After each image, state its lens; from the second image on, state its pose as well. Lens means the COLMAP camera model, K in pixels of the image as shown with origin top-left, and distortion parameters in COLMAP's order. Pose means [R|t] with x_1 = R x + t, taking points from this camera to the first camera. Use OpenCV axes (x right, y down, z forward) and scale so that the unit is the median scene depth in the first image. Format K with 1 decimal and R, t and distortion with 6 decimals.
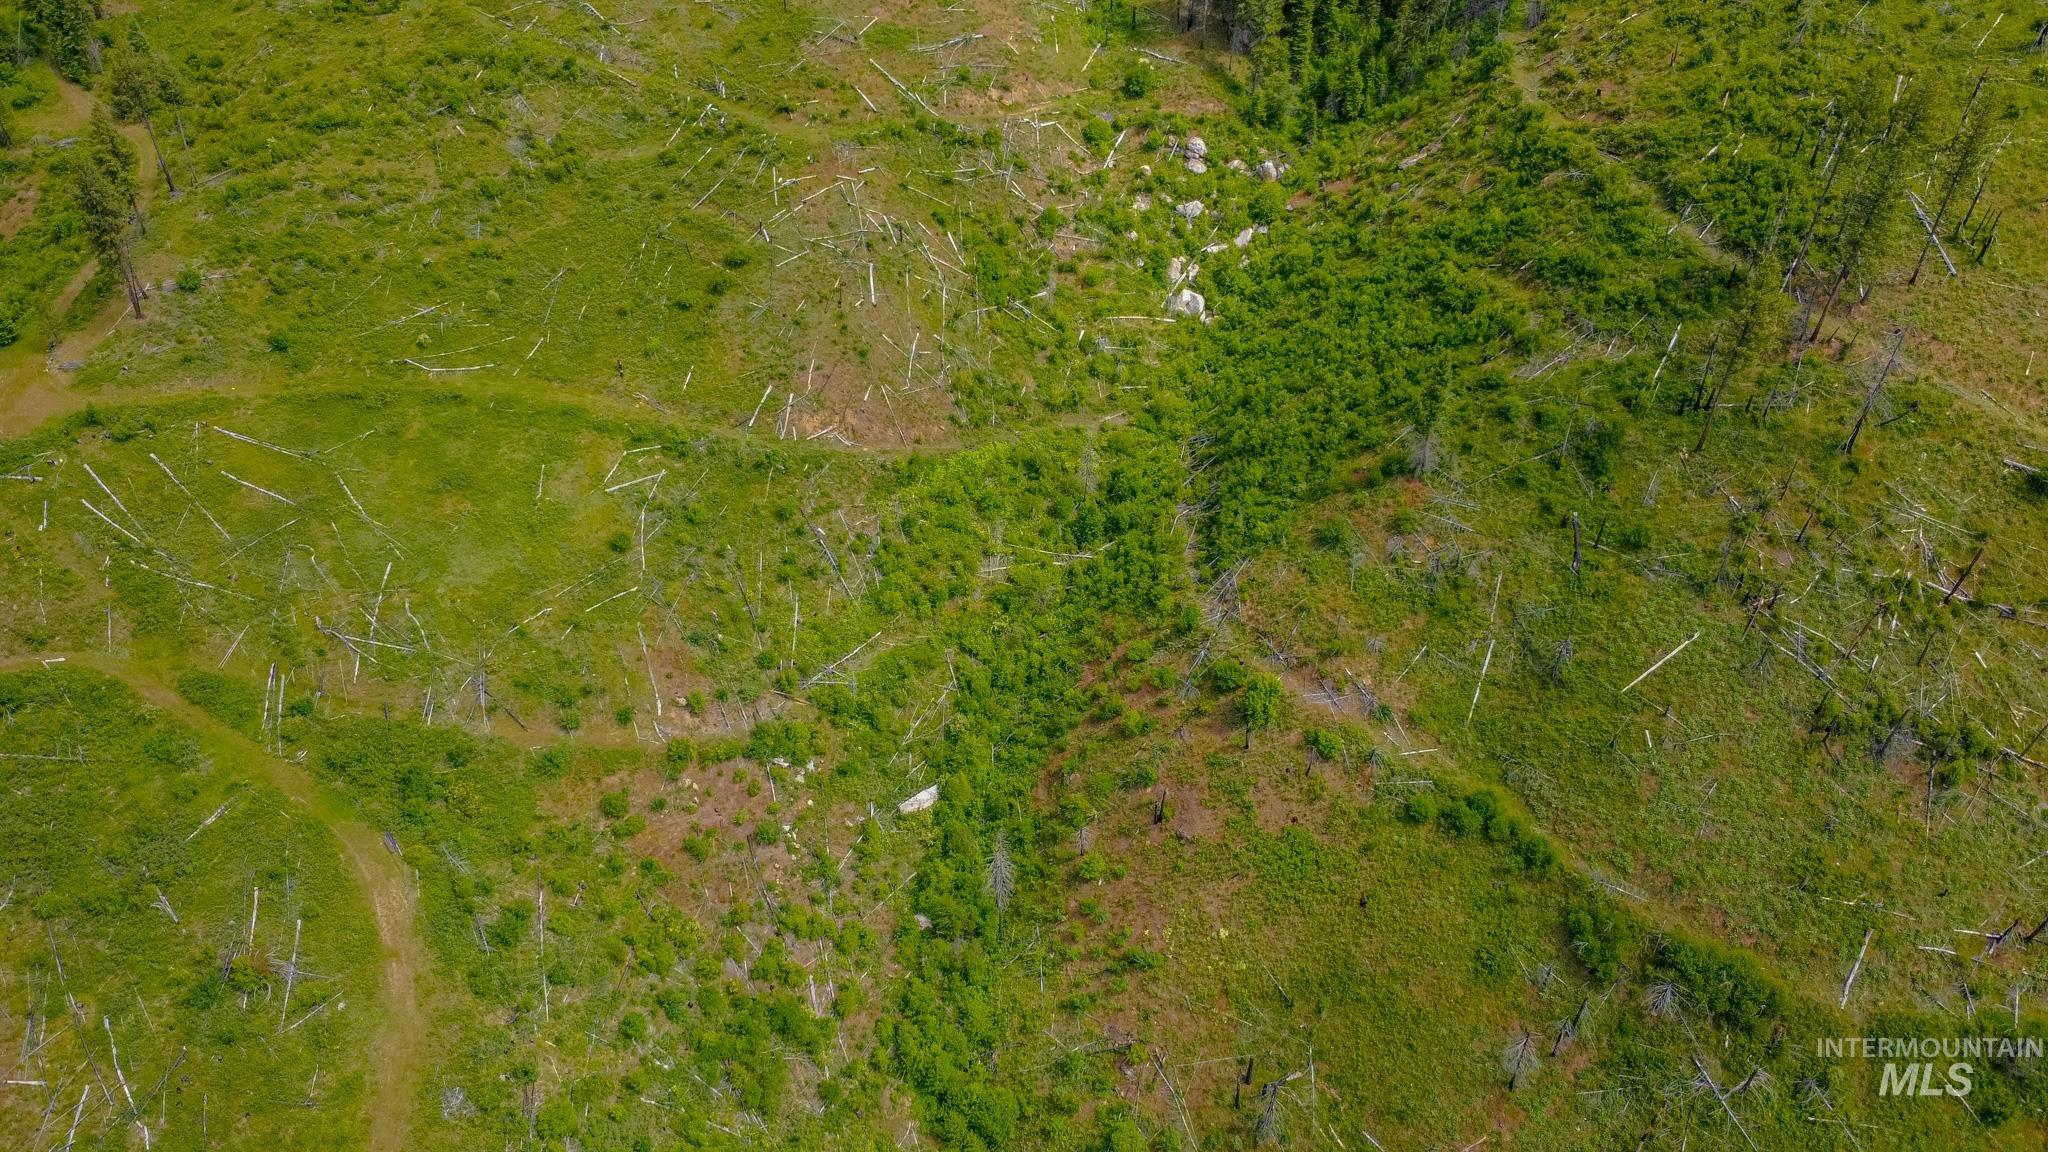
lens RADIAL K [[1528.2, 0, 1015.3], [0, 1528.2, 567.3], [0, 0, 1]] dist [0.002340, -0.009493]
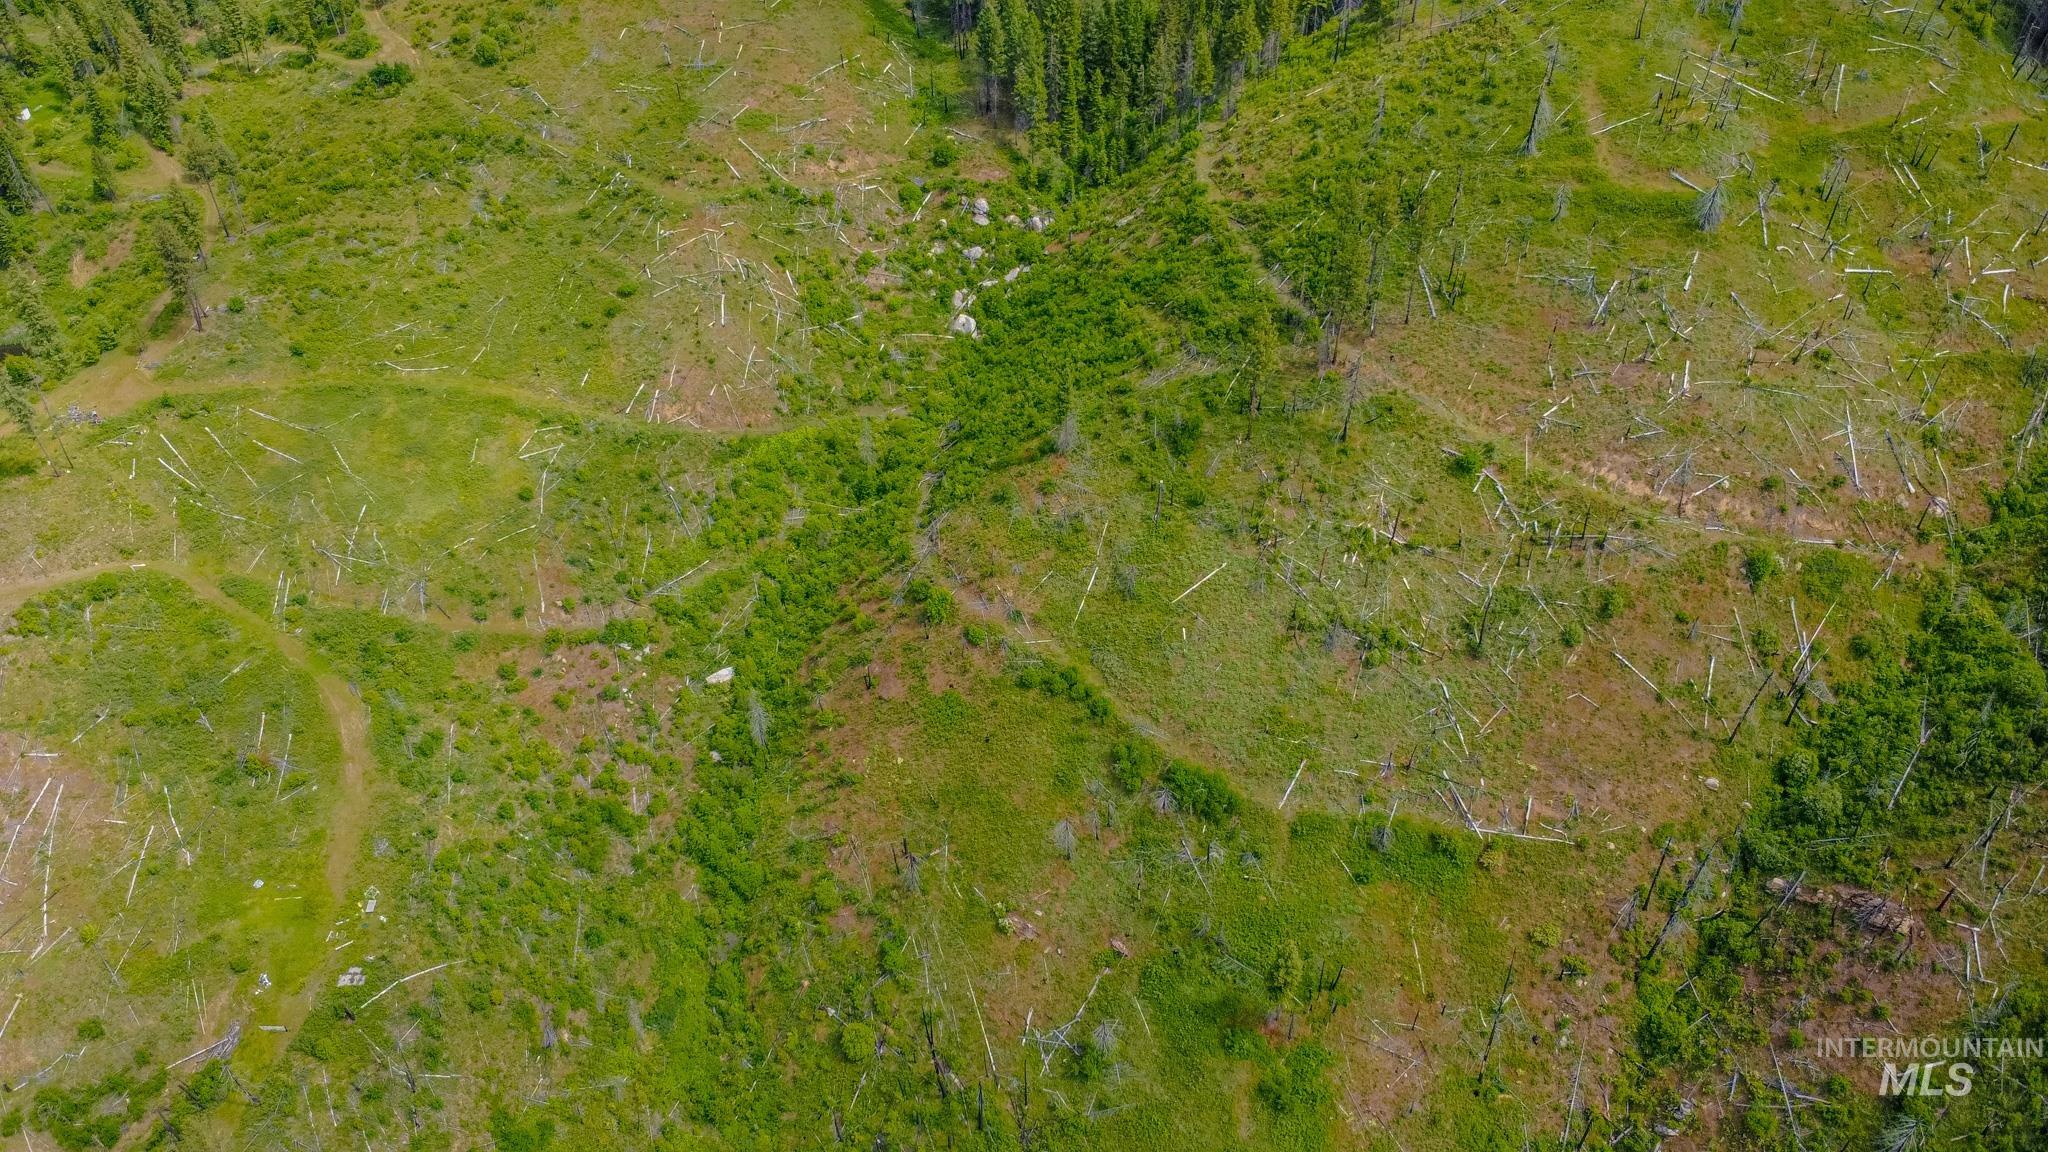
lens RADIAL K [[1528.2, 0, 1015.3], [0, 1528.2, 567.3], [0, 0, 1]] dist [0.002340, -0.009493]
pose [[0.998551, 0.017302, -0.050960, 0.290216], [-0.016710, 0.999788, 0.012020, 0.029340], [0.051158, -0.011151, 0.998628, -0.428557]]
